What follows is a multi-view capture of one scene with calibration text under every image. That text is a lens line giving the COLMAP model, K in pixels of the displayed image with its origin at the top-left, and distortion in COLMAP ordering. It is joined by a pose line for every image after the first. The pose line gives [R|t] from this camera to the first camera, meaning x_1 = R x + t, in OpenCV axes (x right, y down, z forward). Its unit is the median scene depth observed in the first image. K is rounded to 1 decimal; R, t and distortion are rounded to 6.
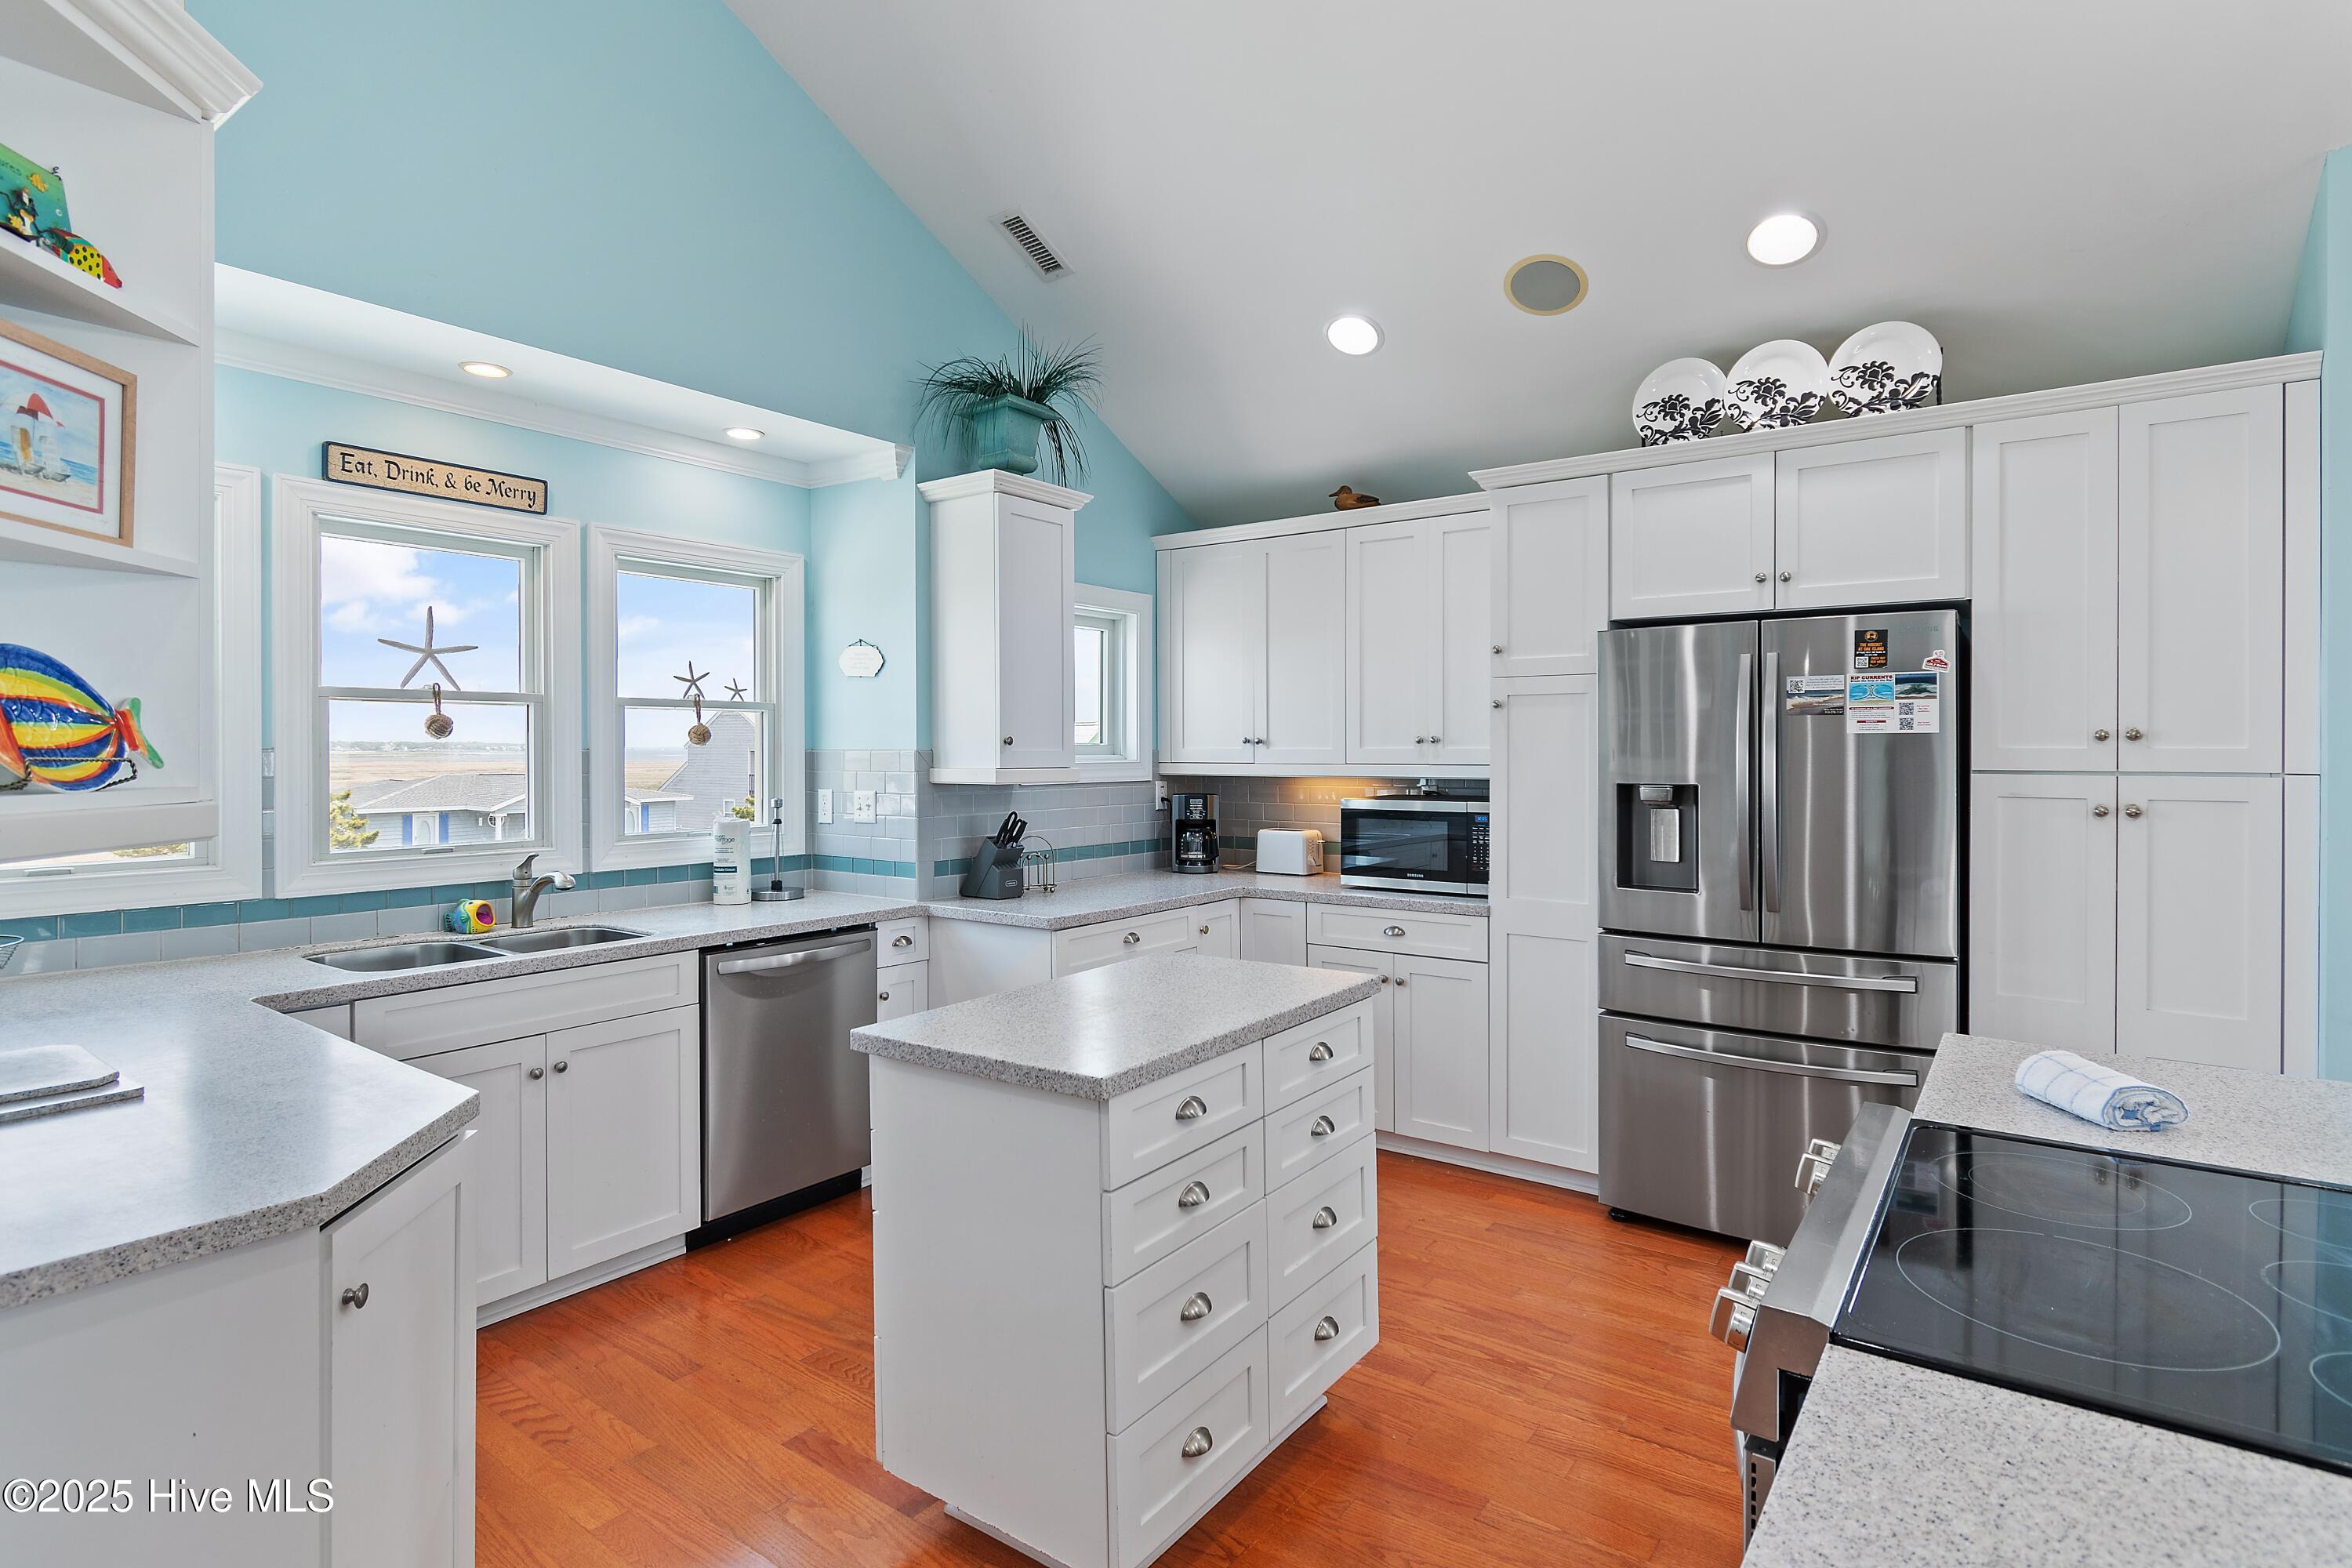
lens RADIAL K [[1186.1, 0, 1171.7], [0, 1186.1, 754.8], [0, 0, 1]] dist [0.003262, -0.000766]
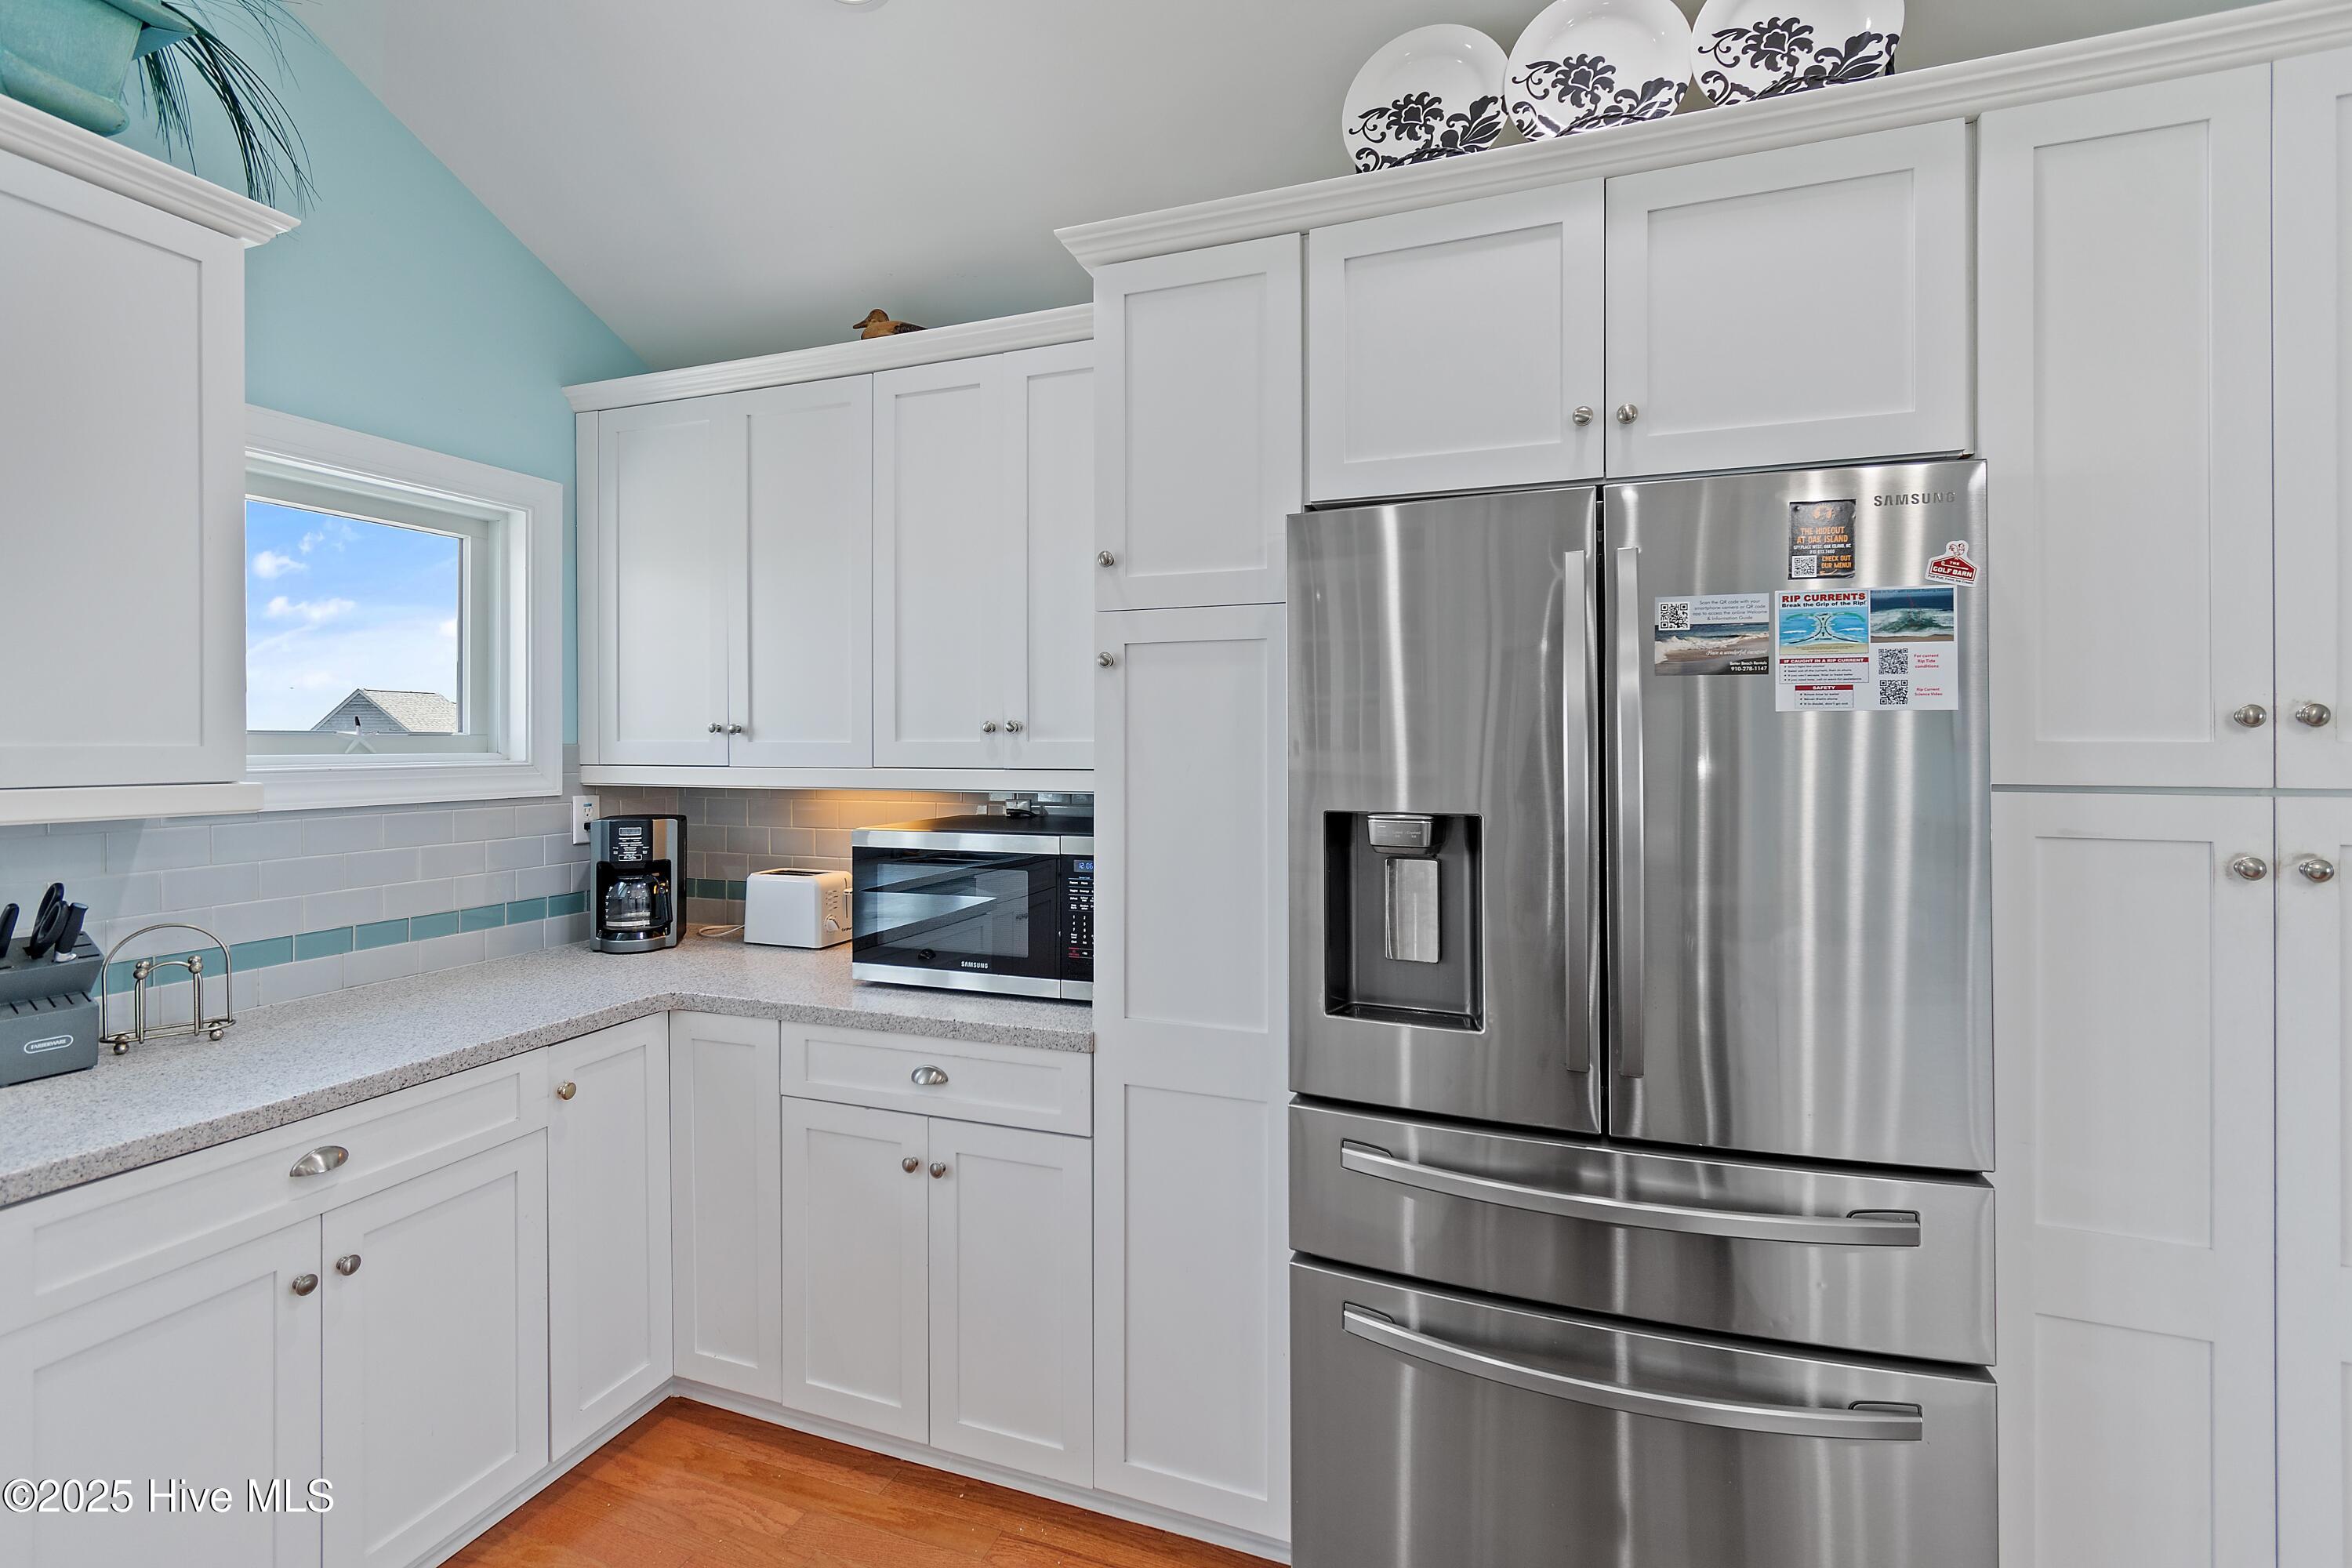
lens RADIAL K [[1047.6, 0, 1174.3], [0, 1047.6, 739.3], [0, 0, 1]] dist [-0.000327, -0.000114]
pose [[0.960632, 0.000167, 0.277824, 0.172476], [0.001584, 0.999980, -0.006077, -0.003644], [-0.277819, 0.006278, 0.960613, 0.536003]]
